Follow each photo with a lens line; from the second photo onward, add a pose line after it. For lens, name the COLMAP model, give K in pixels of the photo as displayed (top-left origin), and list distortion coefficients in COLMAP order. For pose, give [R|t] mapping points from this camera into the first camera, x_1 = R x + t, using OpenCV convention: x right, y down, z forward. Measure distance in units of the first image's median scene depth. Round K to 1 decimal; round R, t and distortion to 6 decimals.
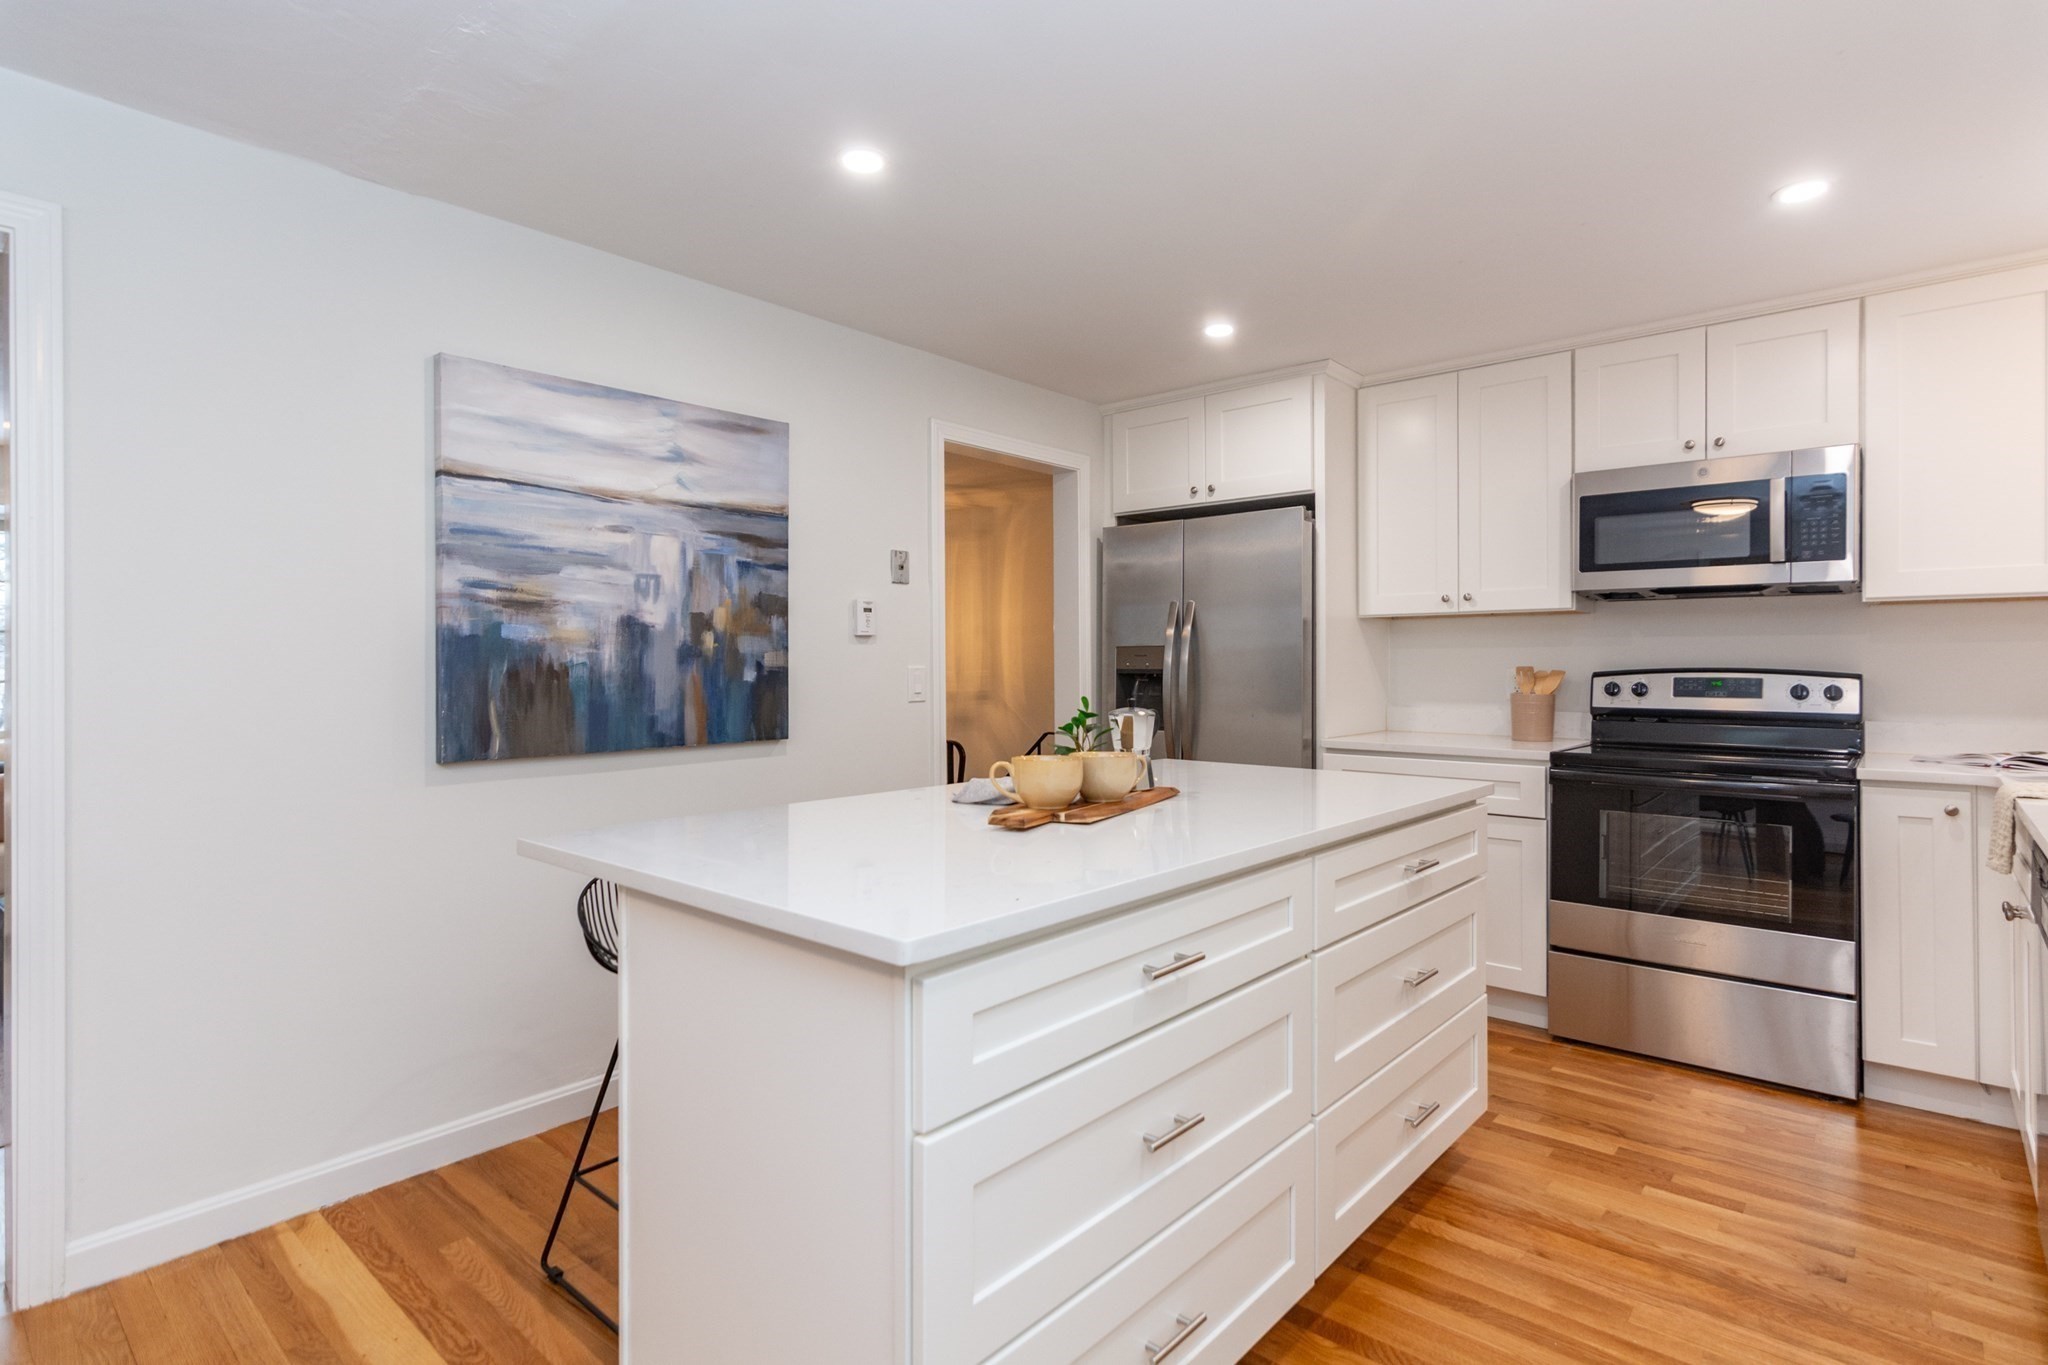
lens RADIAL K [[1020.9, 0, 1027.7], [0, 1020.9, 662.7], [0, 0, 1]] dist [-0.005764, -0.000743]
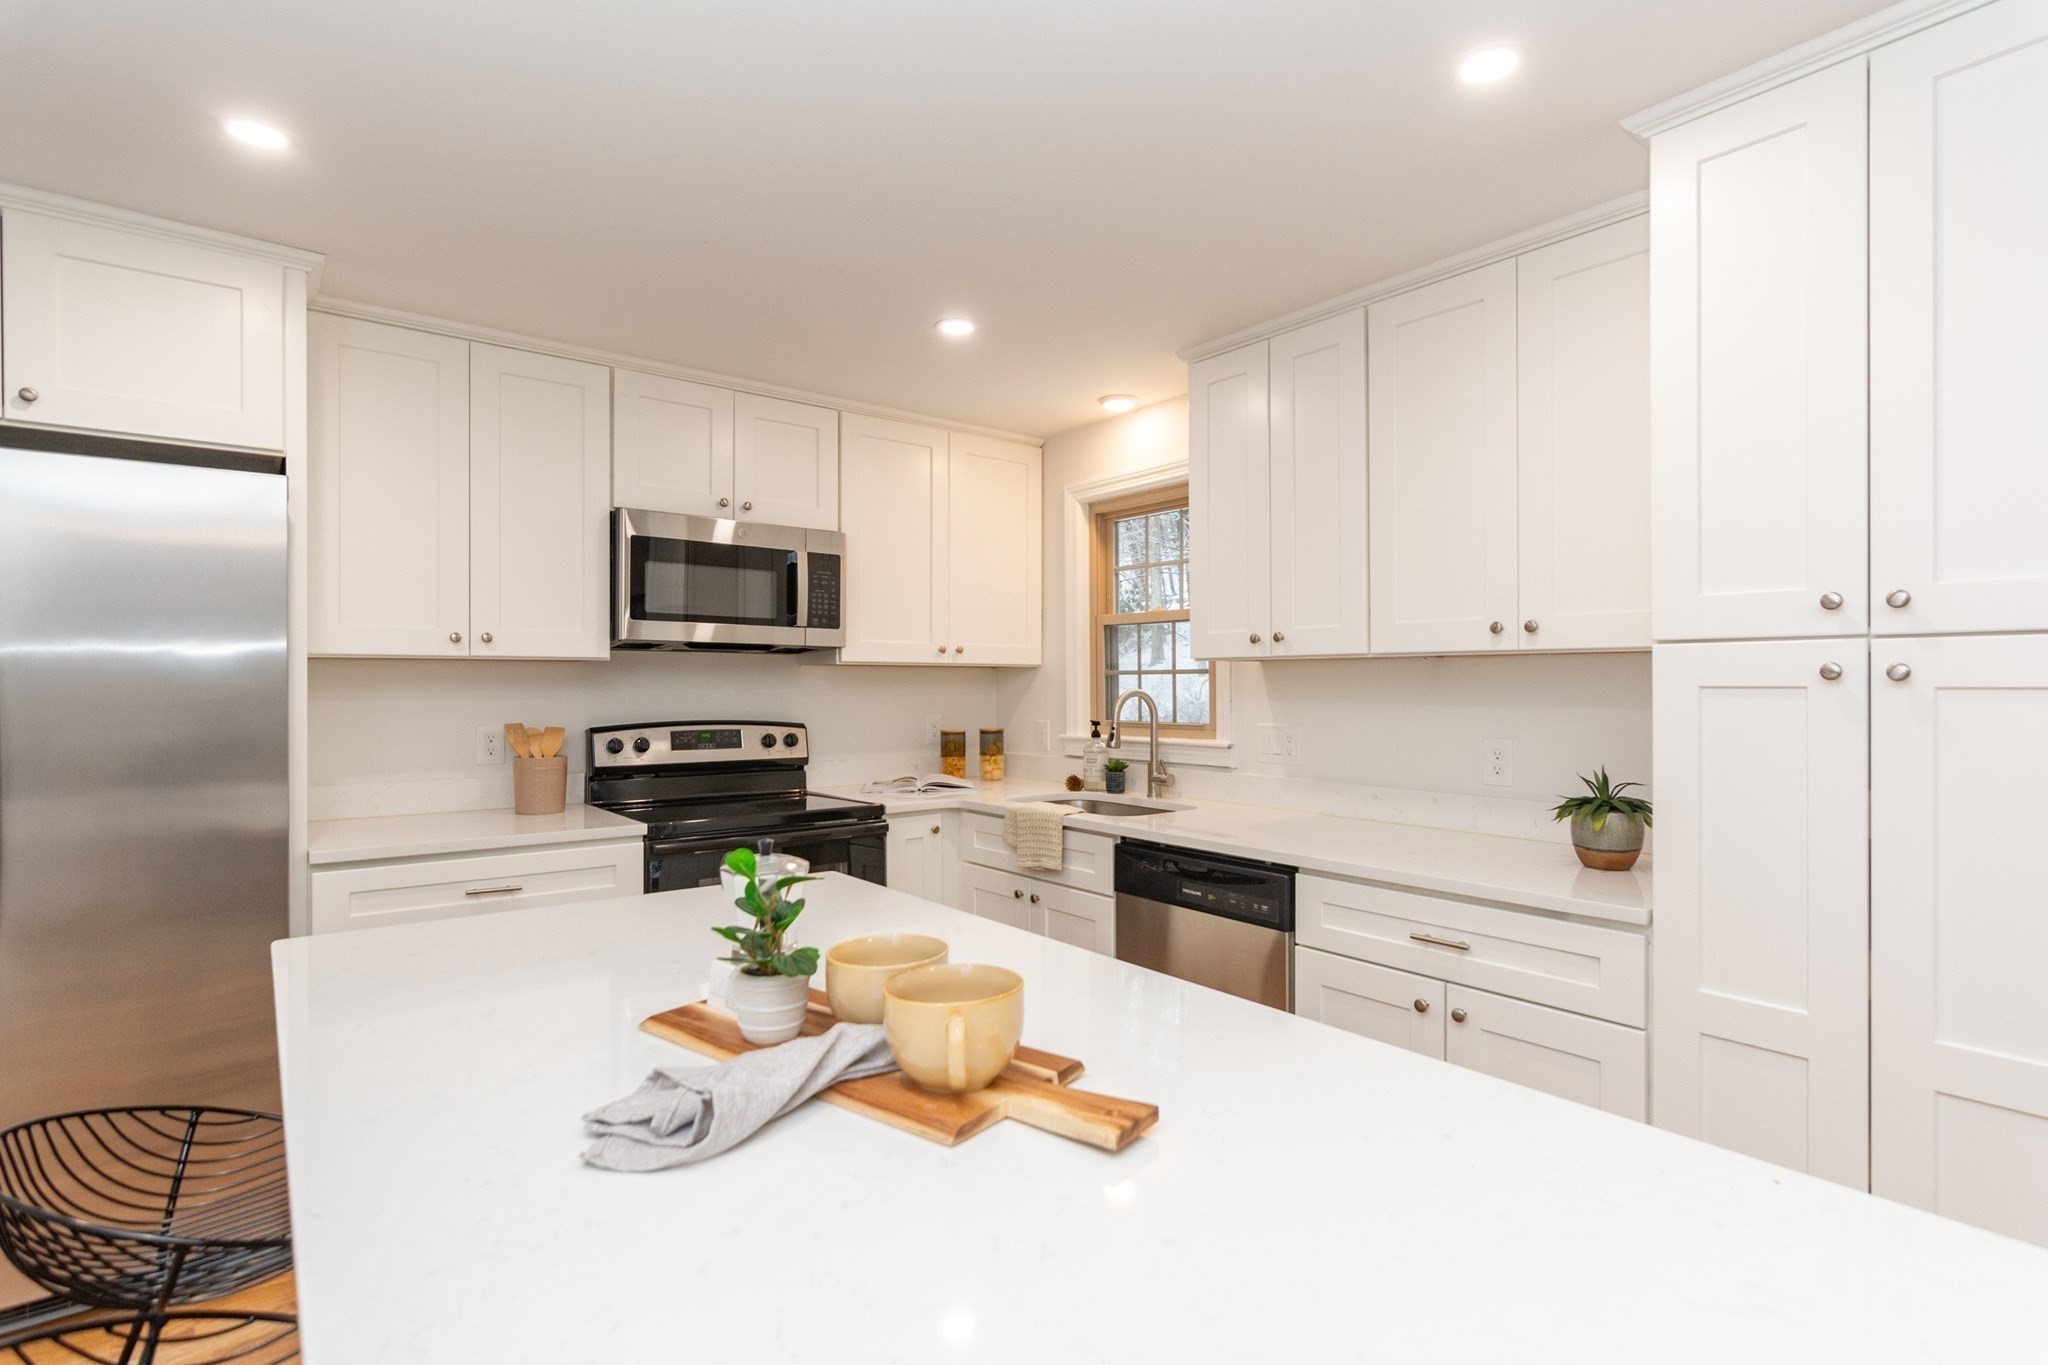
lens RADIAL K [[1002.5, 0, 1034.6], [0, 1002.5, 700.3], [0, 0, 1]] dist [-0.000516, 0.000043]
pose [[0.189851, -0.014567, 0.981705, -0.299330], [-0.001483, 0.999885, 0.015124, -0.036038], [-0.981812, -0.004327, 0.189808, 0.549037]]
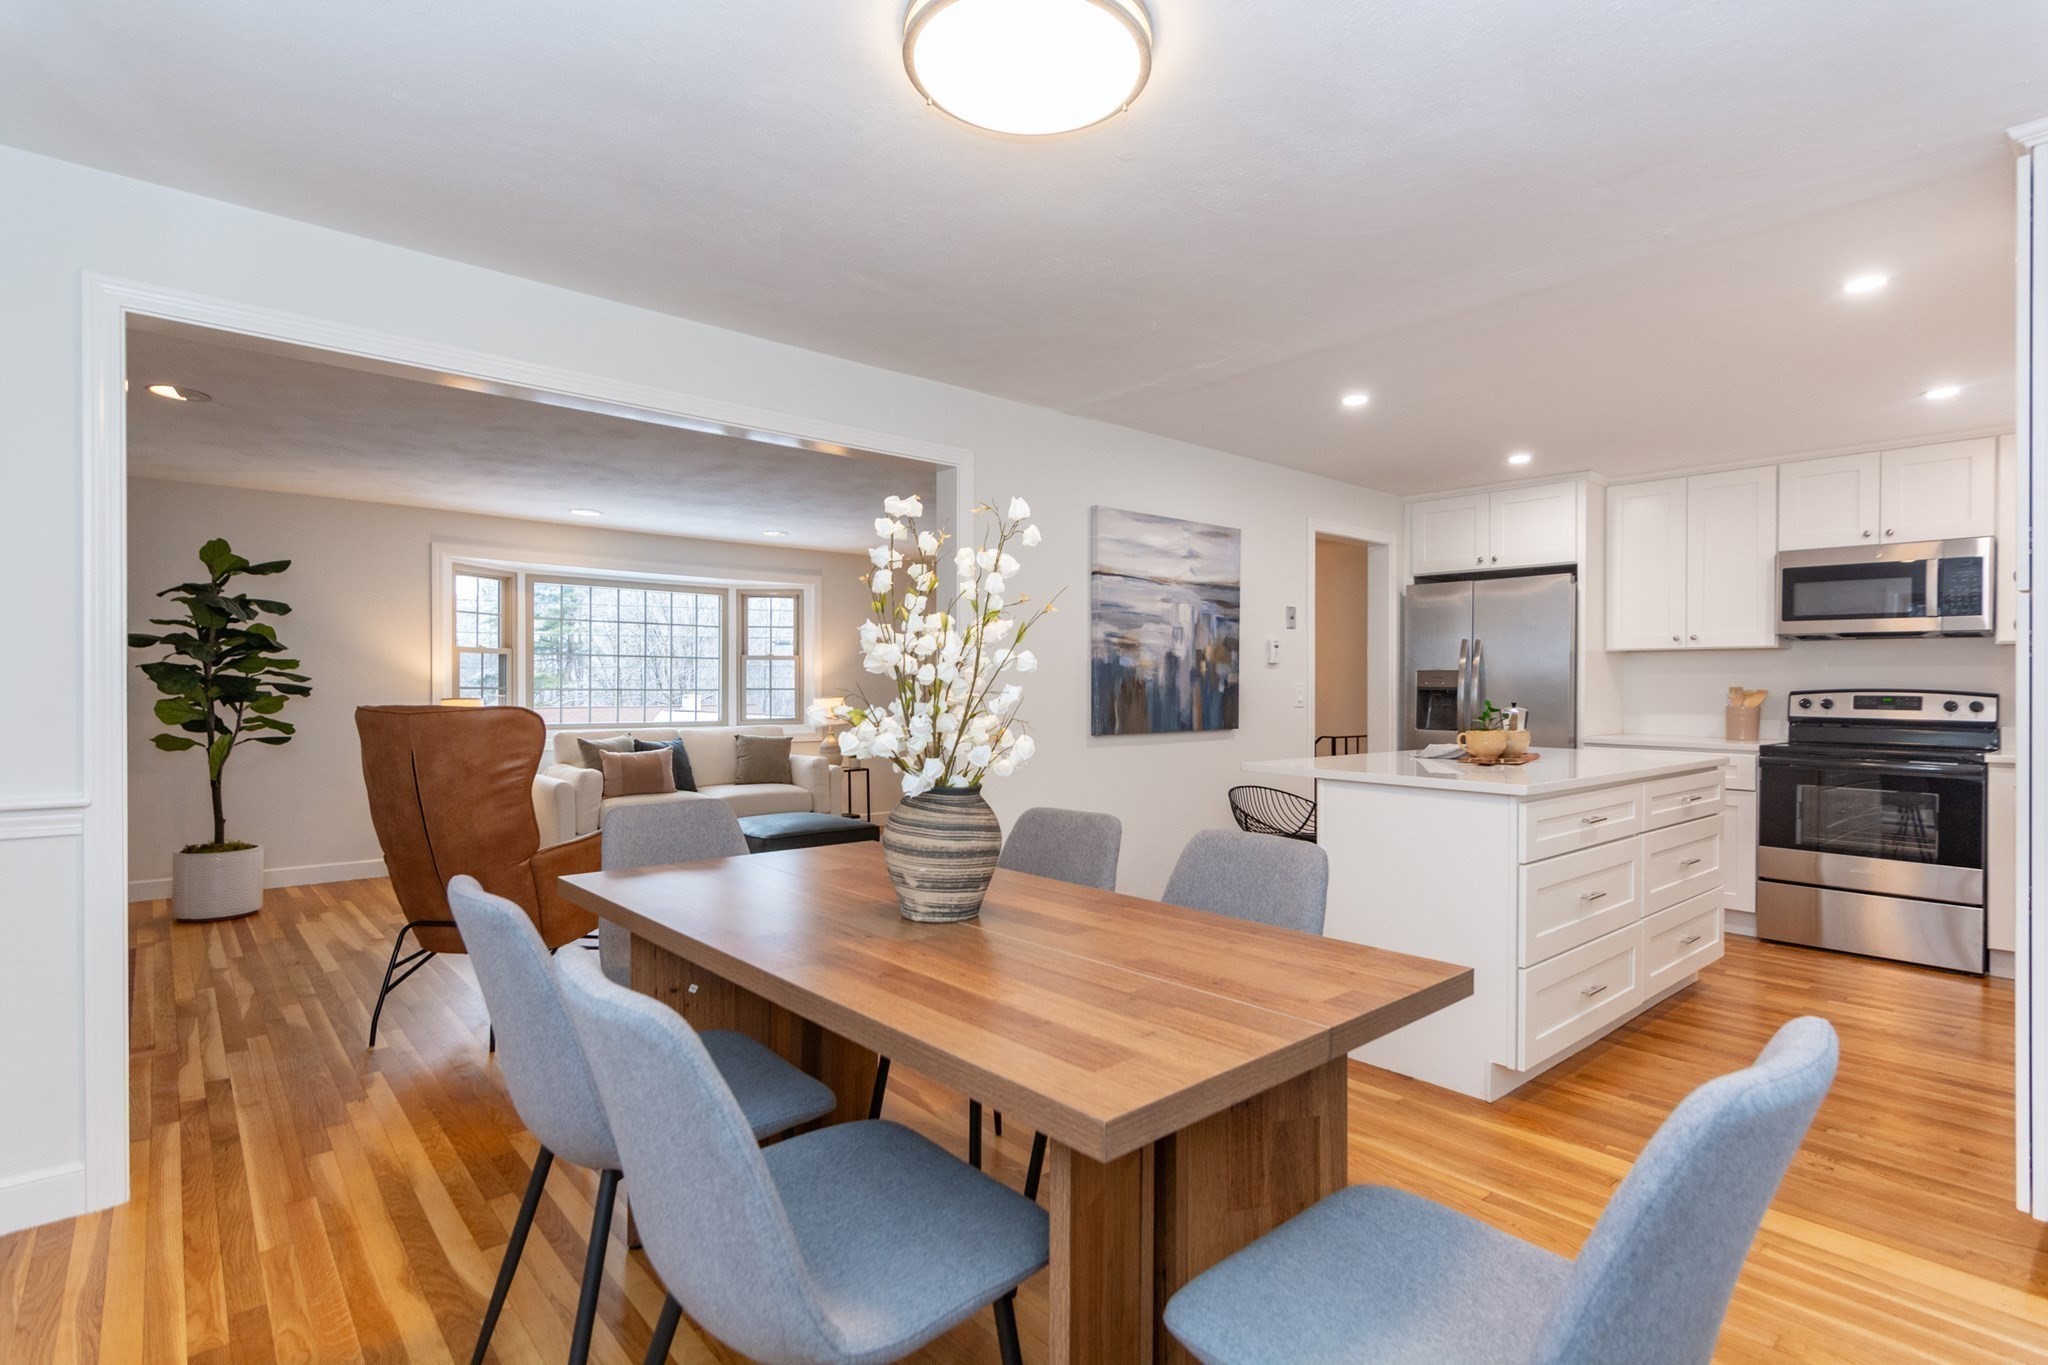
lens RADIAL K [[1000.1, 0, 1032.4], [0, 1000.1, 685.1], [0, 0, 1]] dist [-0.001182, 0.000807]
pose [[0.991767, 0.007538, -0.127837, -0.370881], [-0.007196, 0.999969, 0.003133, 0.004847], [0.127857, -0.002187, 0.991790, -0.607445]]
